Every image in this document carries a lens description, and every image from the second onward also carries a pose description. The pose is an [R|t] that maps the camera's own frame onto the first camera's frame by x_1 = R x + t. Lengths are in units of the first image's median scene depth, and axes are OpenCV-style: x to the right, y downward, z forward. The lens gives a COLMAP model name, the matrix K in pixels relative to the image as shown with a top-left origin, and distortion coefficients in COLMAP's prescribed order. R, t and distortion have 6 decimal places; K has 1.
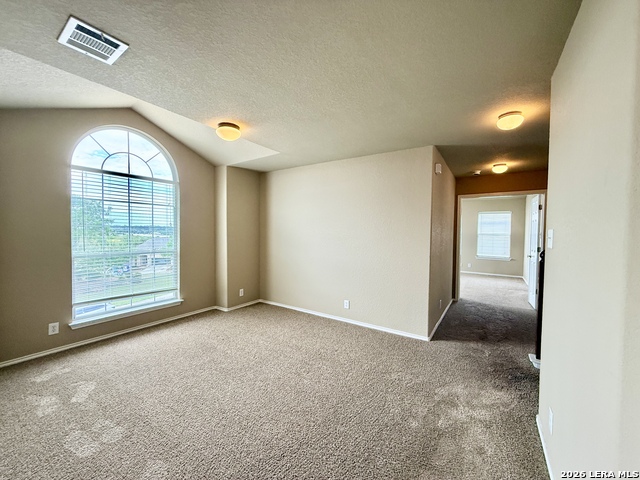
lens RADIAL K [[254.8, 0, 315.2], [0, 254.8, 239.2], [0, 0, 1]] dist [-0.002199, 0.001121]
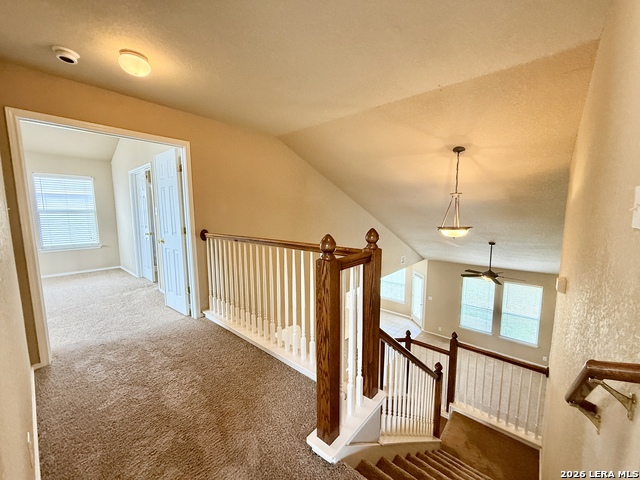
lens RADIAL K [[254.8, 0, 317.7], [0, 254.8, 243.0], [0, 0, 1]] dist [-0.002199, 0.001121]
pose [[0.118031, -0.123689, 0.985277, 0.220148], [0.038271, 0.992042, 0.119953, 0.001675], [-0.992272, 0.023550, 0.121825, 0.507586]]
